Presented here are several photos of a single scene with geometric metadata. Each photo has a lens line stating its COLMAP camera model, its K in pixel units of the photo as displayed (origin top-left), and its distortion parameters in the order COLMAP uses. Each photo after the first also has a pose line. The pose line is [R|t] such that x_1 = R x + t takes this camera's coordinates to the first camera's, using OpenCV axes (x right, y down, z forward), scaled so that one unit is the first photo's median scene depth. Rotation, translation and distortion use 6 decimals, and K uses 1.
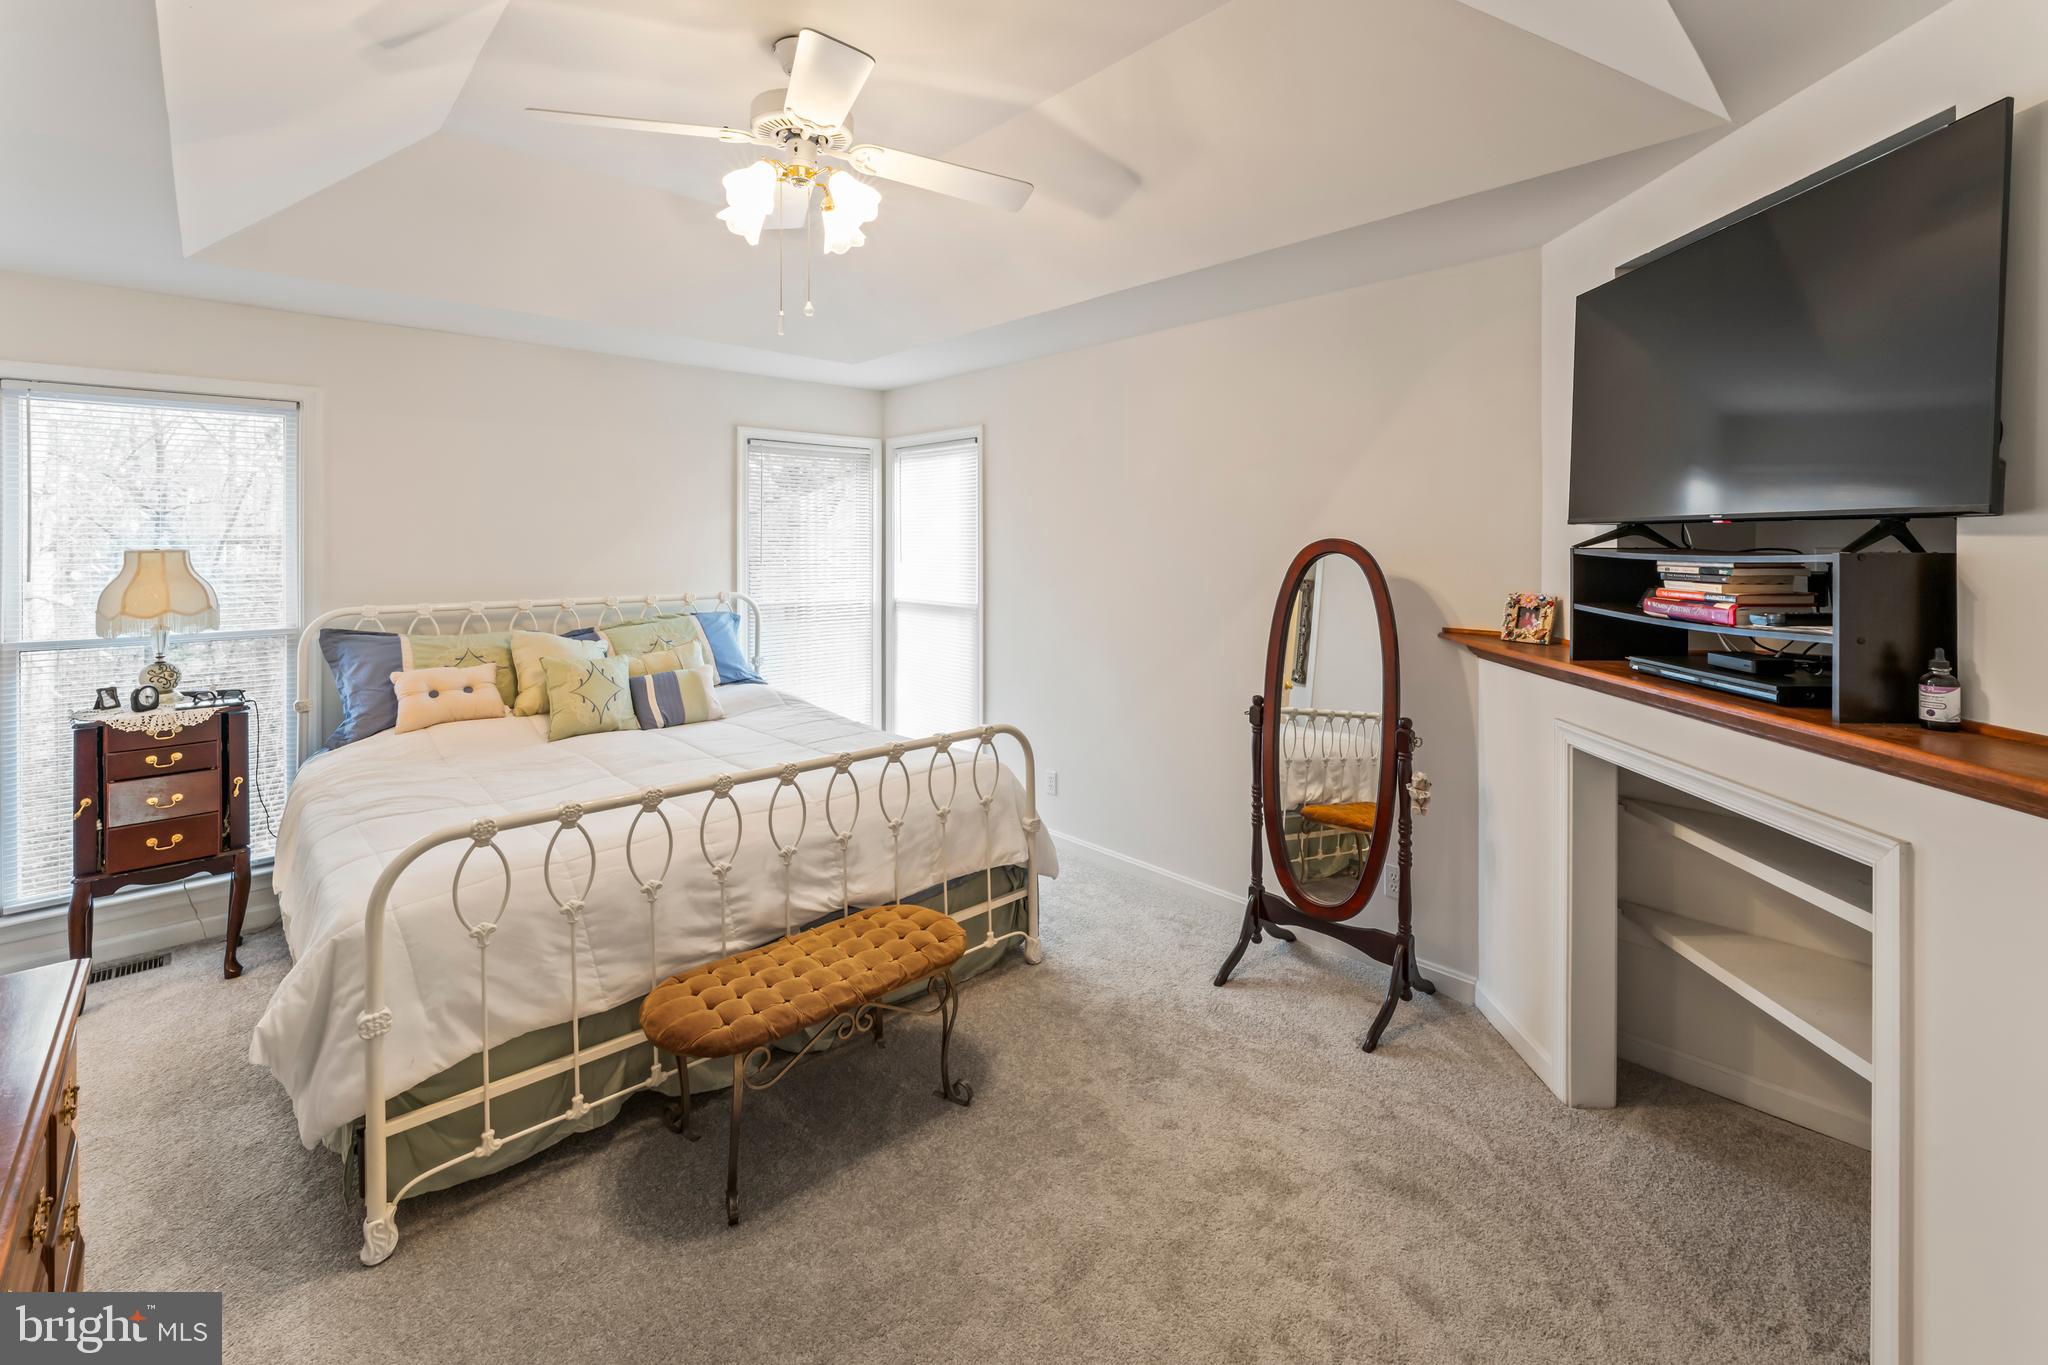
lens RADIAL K [[848.1, 0, 1021.5], [0, 848.1, 542.4], [0, 0, 1]] dist [0.000952, -0.000660]
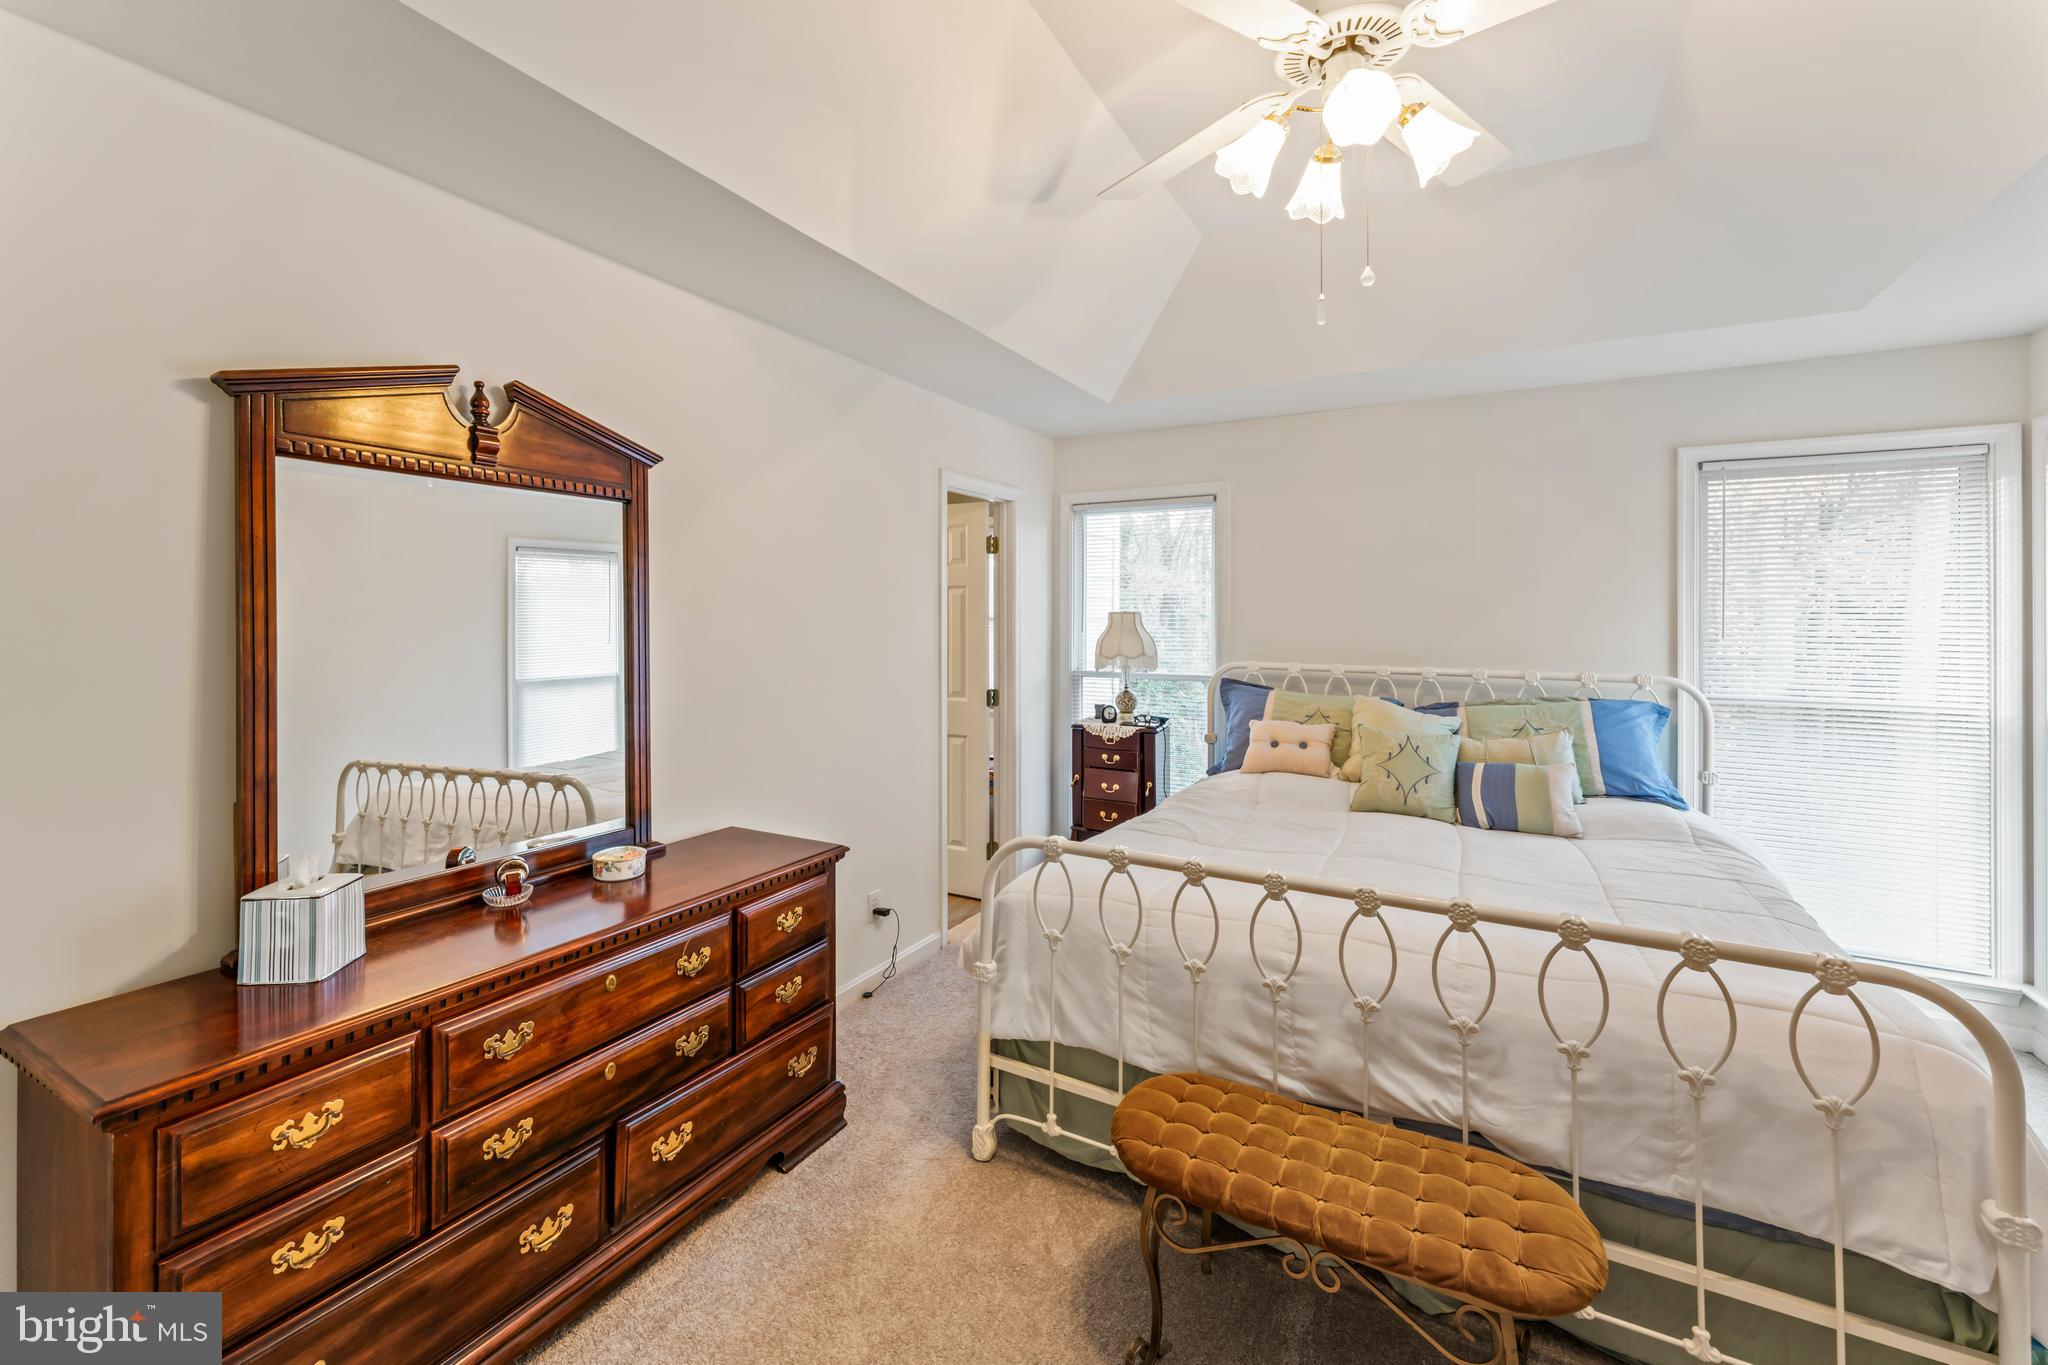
lens RADIAL K [[848.1, 0, 1017.2], [0, 848.1, 616.0], [0, 0, 1]] dist [0.000952, -0.000660]
pose [[0.318219, 0.001345, -0.948016, 0.260736], [-0.007402, 0.999972, -0.001066, 0.017534], [0.947988, 0.007356, 0.318220, 0.356368]]
